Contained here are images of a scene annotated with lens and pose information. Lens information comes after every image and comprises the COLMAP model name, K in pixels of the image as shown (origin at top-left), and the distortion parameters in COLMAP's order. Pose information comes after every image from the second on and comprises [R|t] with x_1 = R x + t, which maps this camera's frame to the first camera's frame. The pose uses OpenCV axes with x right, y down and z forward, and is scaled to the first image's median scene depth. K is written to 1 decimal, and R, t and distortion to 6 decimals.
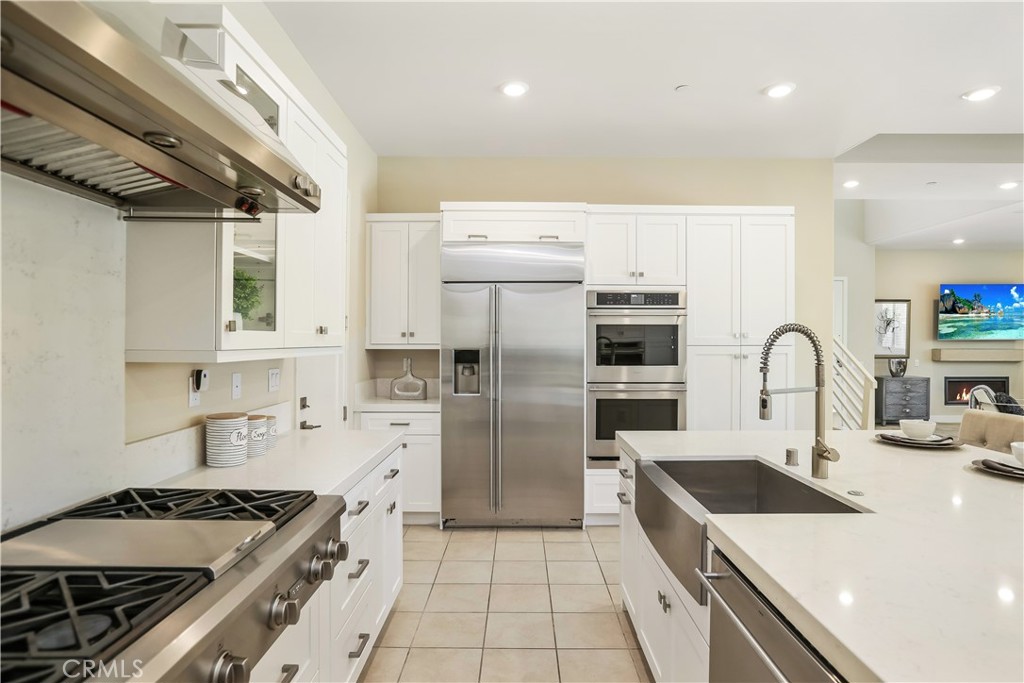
lens RADIAL K [[550.9, 0, 518.0], [0, 550.9, 336.4], [0, 0, 1]] dist [-0.002343, 0.000778]
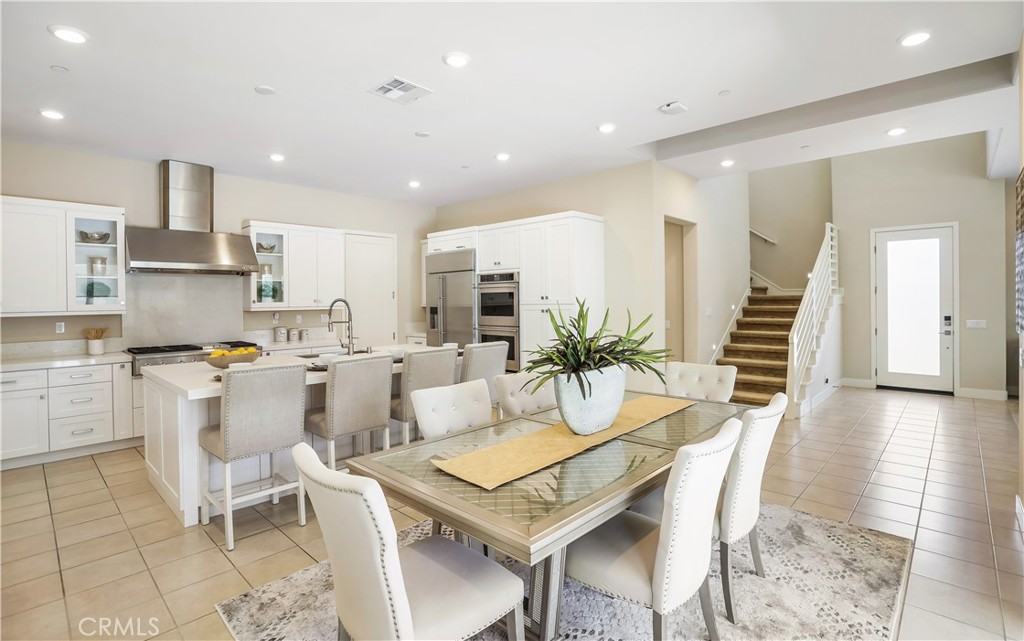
lens RADIAL K [[469.8, 0, 495.5], [0, 469.8, 301.7], [0, 0, 1]] dist [0.004544, 0.000613]
pose [[0.719909, -0.008500, -0.694016, 1.252299], [0.020031, 0.999763, 0.008534, -0.004726], [0.693779, -0.020046, 0.719909, -0.080884]]
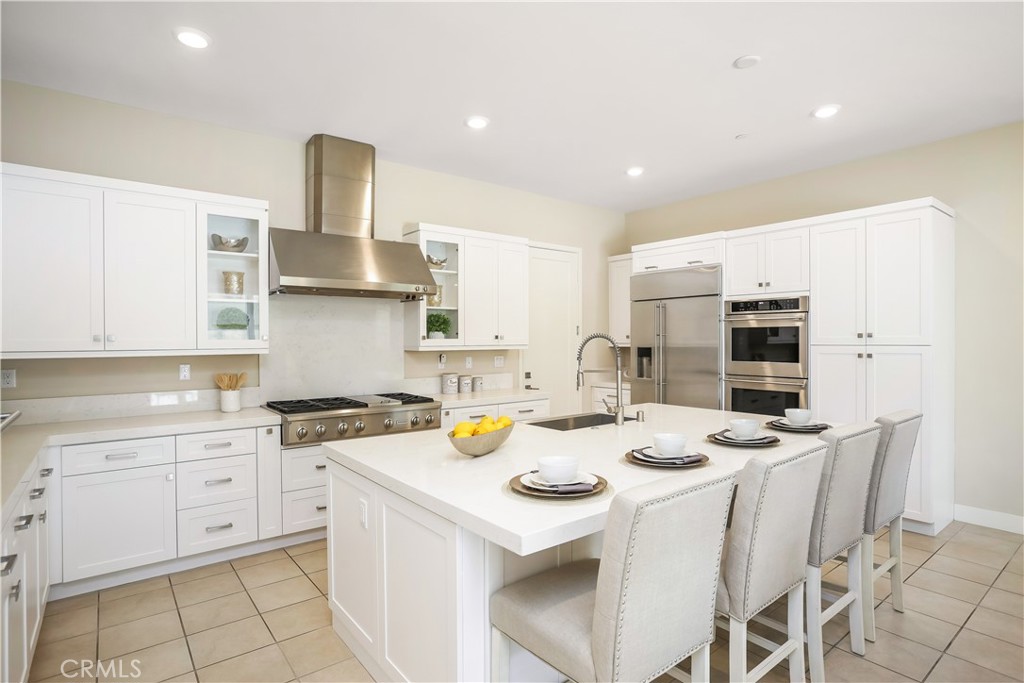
lens RADIAL K [[523.0, 0, 525.1], [0, 523.0, 338.2], [0, 0, 1]] dist [-0.027447, 0.001600]
pose [[0.642150, -0.005877, -0.766557, 0.744366], [0.011749, 0.999929, 0.002175, -0.006055], [0.766489, -0.010403, 0.642173, -0.111352]]
